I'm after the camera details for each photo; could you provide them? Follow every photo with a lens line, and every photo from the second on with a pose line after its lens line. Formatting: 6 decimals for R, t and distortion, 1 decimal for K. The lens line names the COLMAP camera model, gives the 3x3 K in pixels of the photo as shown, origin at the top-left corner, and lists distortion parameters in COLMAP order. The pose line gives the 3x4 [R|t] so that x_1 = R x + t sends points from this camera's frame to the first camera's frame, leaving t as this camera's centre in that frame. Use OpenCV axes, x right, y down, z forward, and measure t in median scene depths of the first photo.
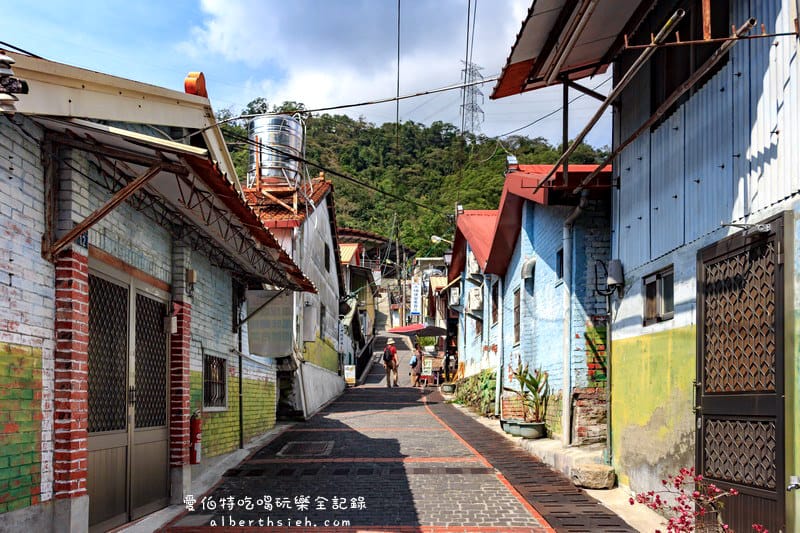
lens RADIAL K [[1674.5, 0, 400.0], [0, 1674.5, 266.5], [0, 0, 1]] dist [-0.000105, -0.020683]
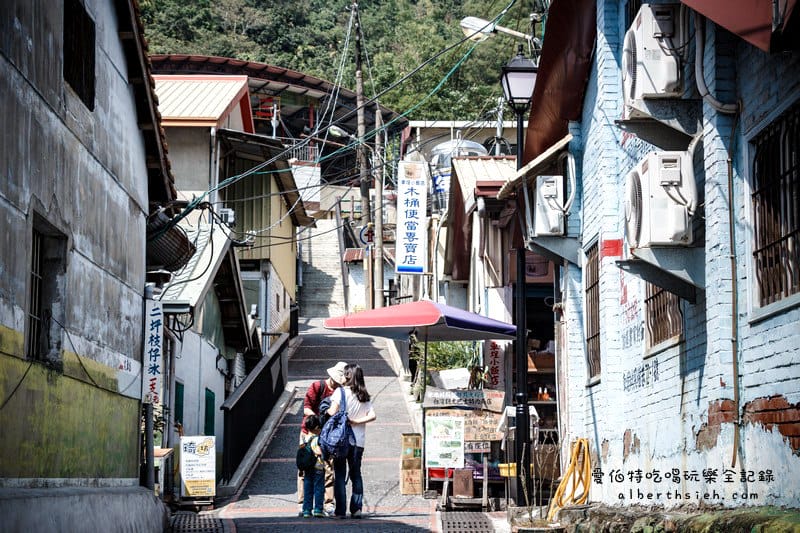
lens RADIAL K [[1674.5, 0, 400.0], [0, 1674.5, 266.5], [0, 0, 1]] dist [-0.000105, -0.020683]
pose [[0.999935, 0.001303, 0.011358, 0.003445], [-0.001486, 0.999869, 0.016144, 0.022640], [-0.011335, -0.016160, 0.999805, 0.681883]]
